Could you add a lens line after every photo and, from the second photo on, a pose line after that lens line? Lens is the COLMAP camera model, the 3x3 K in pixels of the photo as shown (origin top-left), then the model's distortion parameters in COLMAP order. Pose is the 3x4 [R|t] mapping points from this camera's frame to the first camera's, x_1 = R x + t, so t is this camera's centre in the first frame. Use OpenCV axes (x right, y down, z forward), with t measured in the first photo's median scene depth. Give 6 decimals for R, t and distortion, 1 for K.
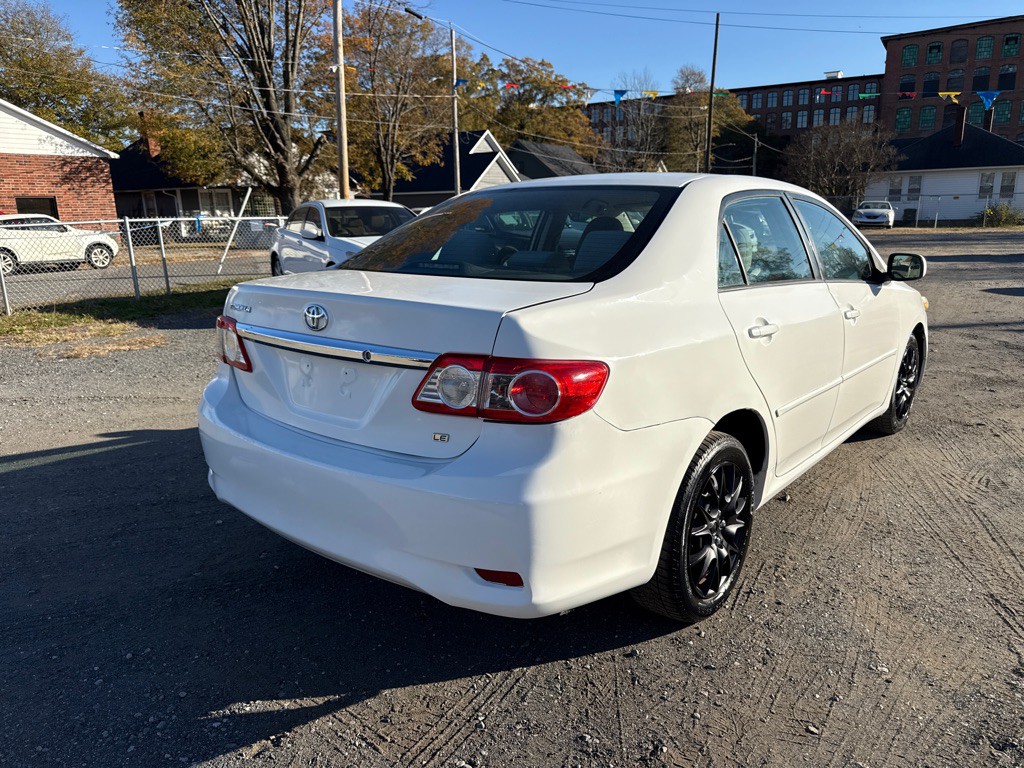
lens RADIAL K [[723.7, 0, 513.2], [0, 723.7, 399.0], [0, 0, 1]] dist [0.025346, -0.029565]
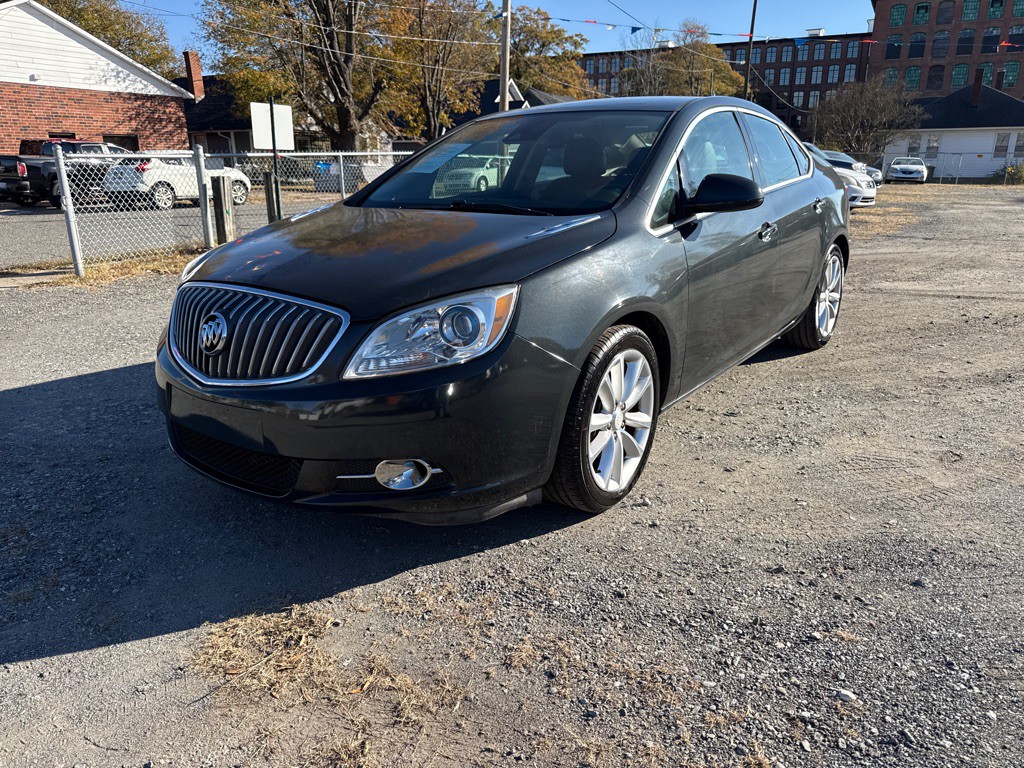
lens RADIAL K [[736.2, 0, 509.6], [0, 736.2, 380.4], [0, 0, 1]] dist [0.005353, -0.005748]
pose [[0.998772, 0.004900, 0.049300, -0.134457], [-0.006472, 0.999474, 0.031766, 0.019839], [-0.049118, -0.032046, 0.998279, -0.042810]]
